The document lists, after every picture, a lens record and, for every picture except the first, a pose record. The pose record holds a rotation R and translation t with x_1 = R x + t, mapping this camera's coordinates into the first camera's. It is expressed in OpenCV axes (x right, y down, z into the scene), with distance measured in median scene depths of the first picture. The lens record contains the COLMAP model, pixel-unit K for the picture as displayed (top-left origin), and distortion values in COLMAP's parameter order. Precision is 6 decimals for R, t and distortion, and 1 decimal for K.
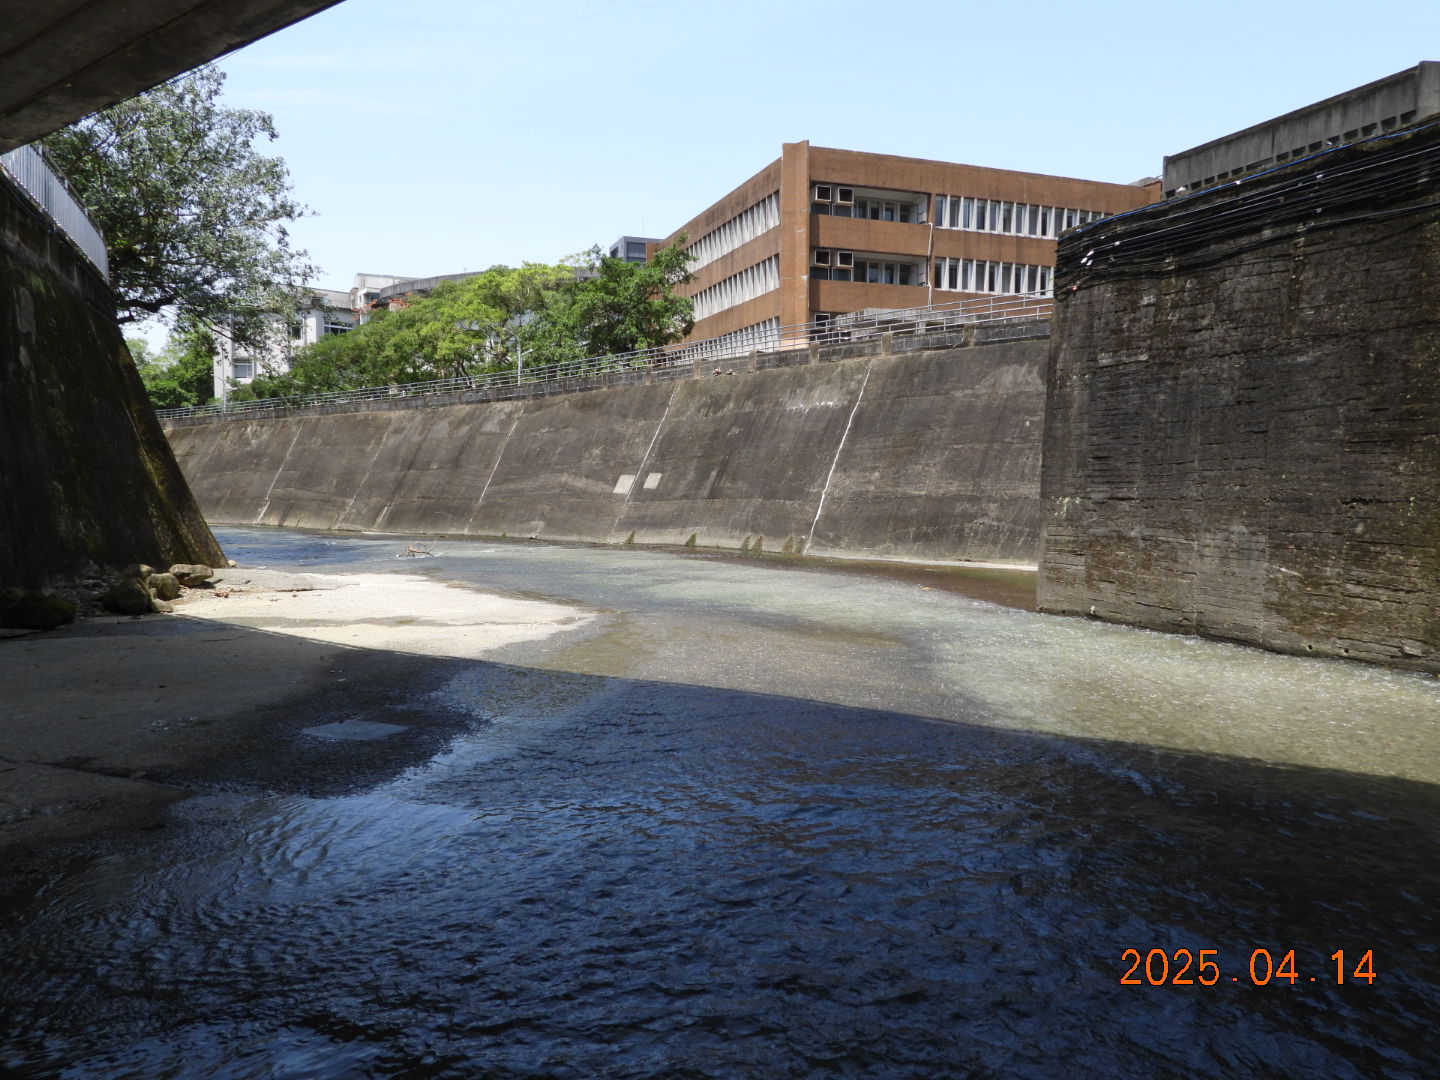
lens RADIAL K [[1031.3, 0, 720.0], [0, 1031.3, 540.0], [0, 0, 1]] dist [-0.010631, -0.002031]
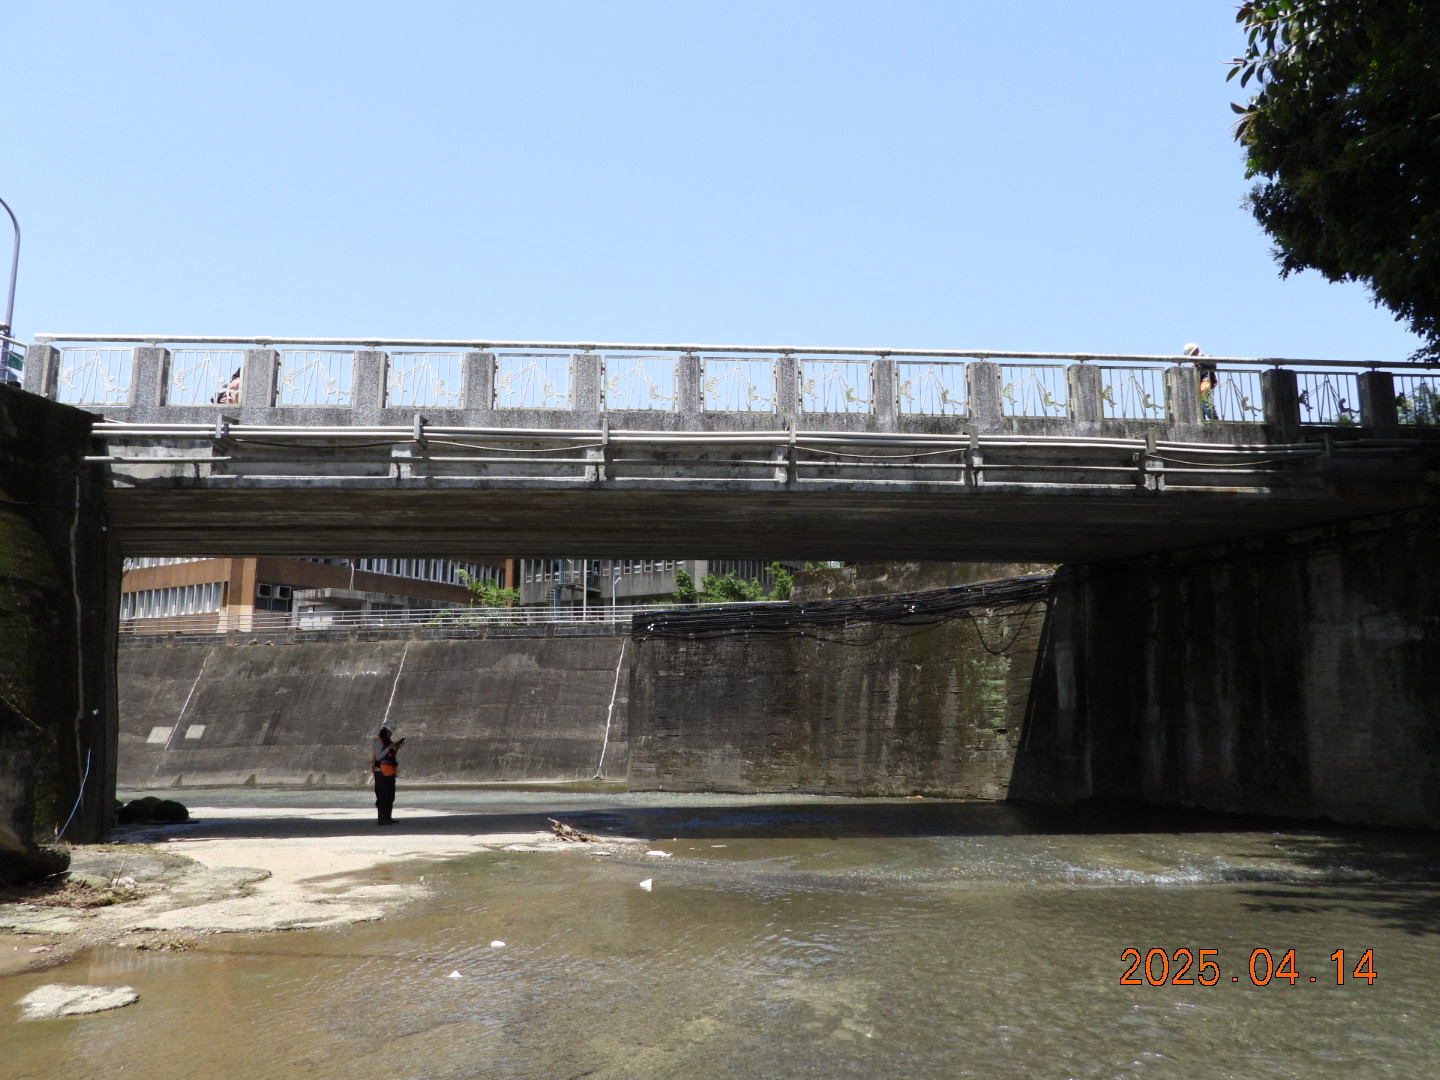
lens RADIAL K [[1031.3, 0, 720.0], [0, 1031.3, 540.0], [0, 0, 1]] dist [-0.010631, -0.002031]
pose [[0.771854, 0.101788, 0.627600, -0.495205], [0.048362, 0.974843, -0.217583, 0.019133], [-0.633958, 0.198295, 0.747513, -0.419608]]
